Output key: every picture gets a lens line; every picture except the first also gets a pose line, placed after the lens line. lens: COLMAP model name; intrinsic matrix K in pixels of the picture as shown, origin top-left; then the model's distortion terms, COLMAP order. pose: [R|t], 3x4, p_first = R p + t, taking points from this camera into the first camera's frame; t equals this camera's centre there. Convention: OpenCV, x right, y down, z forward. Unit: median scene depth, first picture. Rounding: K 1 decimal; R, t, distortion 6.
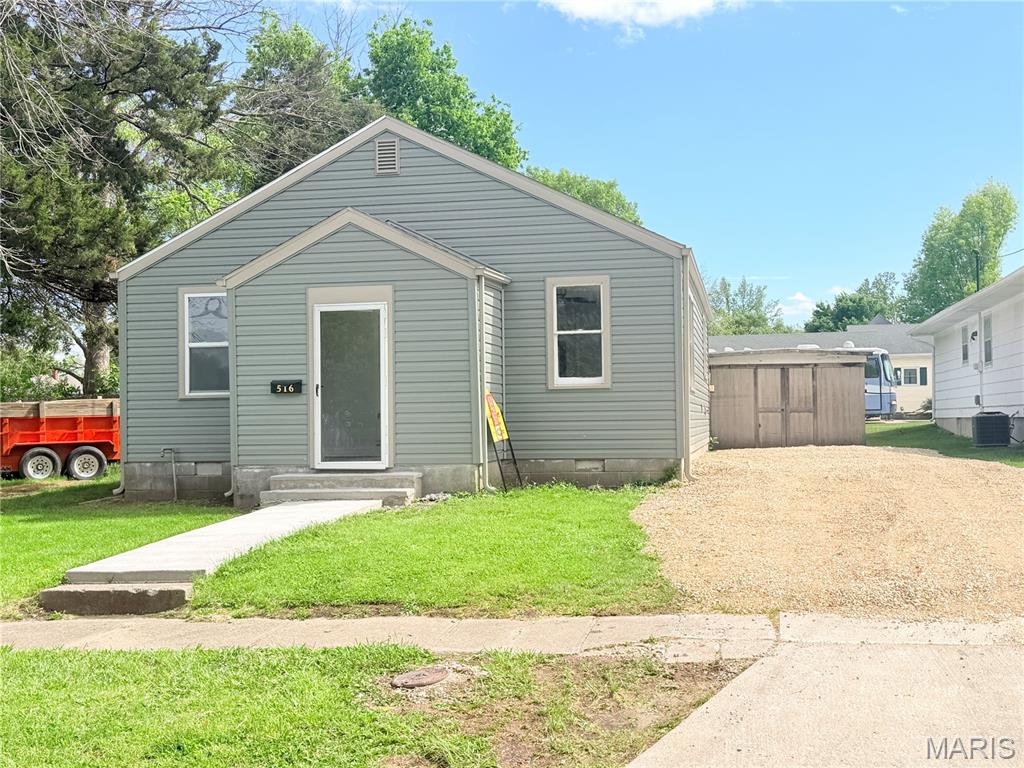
lens RADIAL K [[1112.9, 0, 512.0], [0, 1112.9, 384.0], [0, 0, 1]] dist [0.083329, 0.004755]
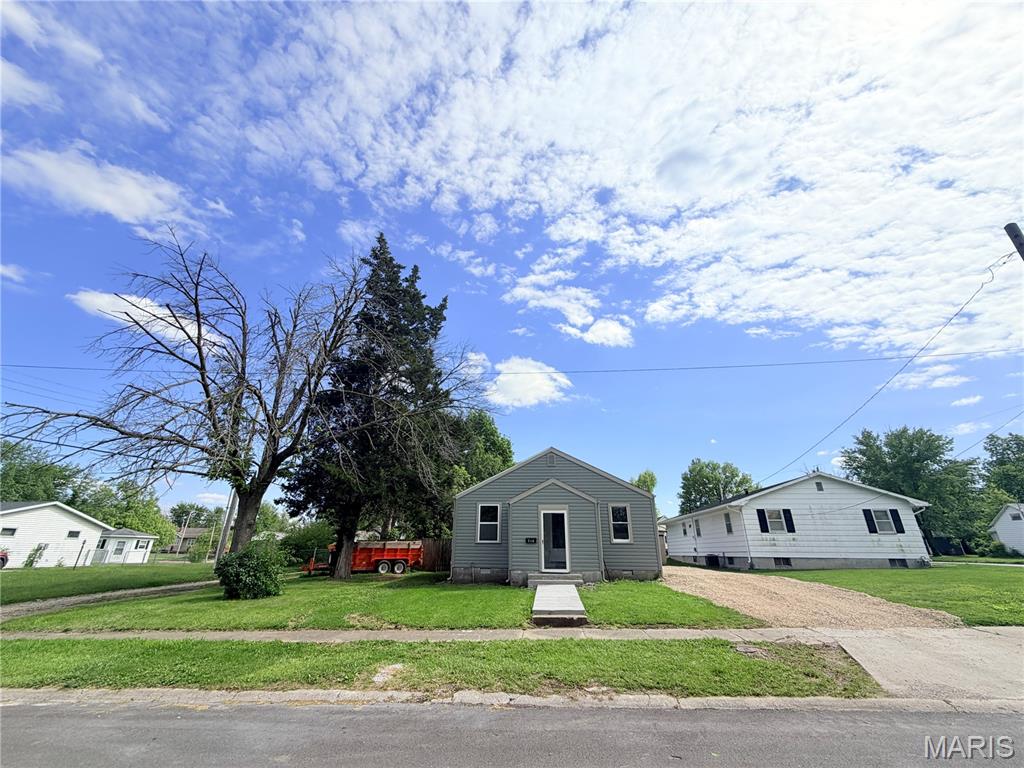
lens RADIAL K [[408.7, 0, 509.6], [0, 408.7, 384.6], [0, 0, 1]] dist [0.002614, 0.000065]
pose [[0.989490, 0.076196, 0.122898, -0.399039], [-0.028699, 0.936479, -0.349547, -0.002789], [-0.141725, 0.342346, 0.928824, -0.094073]]
